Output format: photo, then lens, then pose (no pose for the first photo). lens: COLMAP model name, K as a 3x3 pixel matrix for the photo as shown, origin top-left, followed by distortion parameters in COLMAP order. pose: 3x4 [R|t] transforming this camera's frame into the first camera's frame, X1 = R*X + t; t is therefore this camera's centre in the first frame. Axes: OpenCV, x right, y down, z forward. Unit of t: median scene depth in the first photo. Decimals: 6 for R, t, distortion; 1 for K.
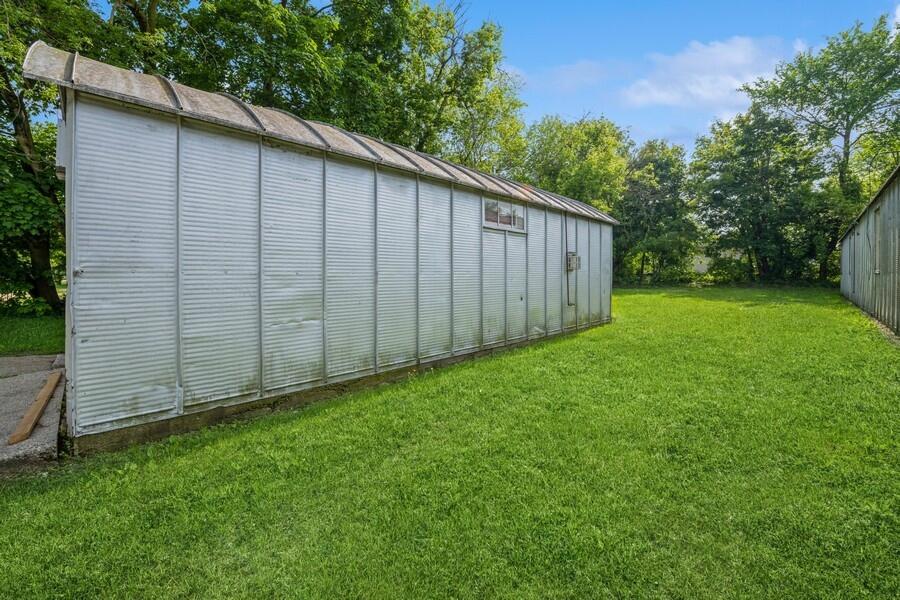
lens RADIAL K [[365.6, 0, 450.3], [0, 365.6, 282.3], [0, 0, 1]] dist [-0.000443, -0.000034]
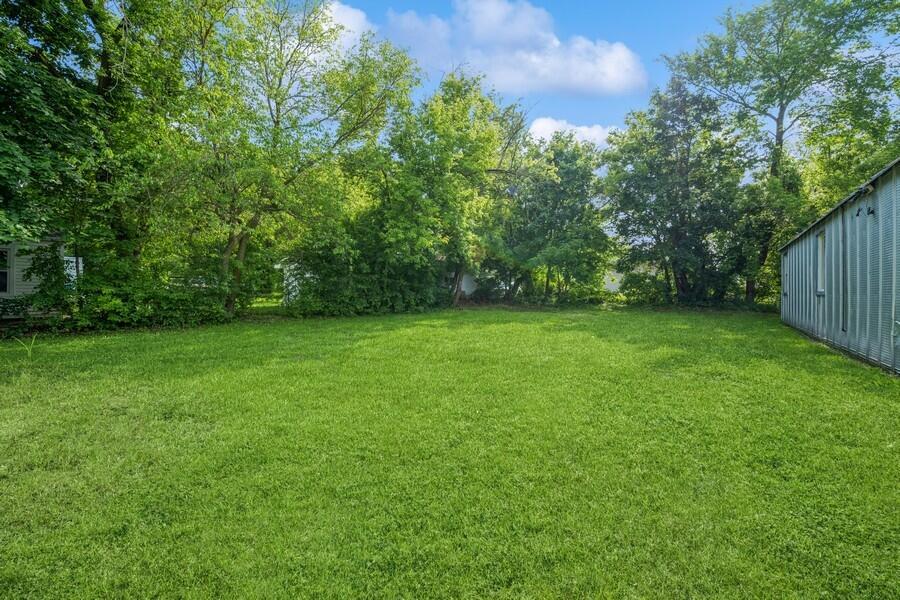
lens RADIAL K [[350.1, 0, 450.0], [0, 350.1, 300.0], [0, 0, 1]] dist [0.000122, -0.000136]
pose [[0.991729, 0.004442, 0.128270, 0.250494], [-0.004538, 0.999990, 0.000453, -0.007312], [-0.128266, -0.001031, 0.991739, 0.300014]]
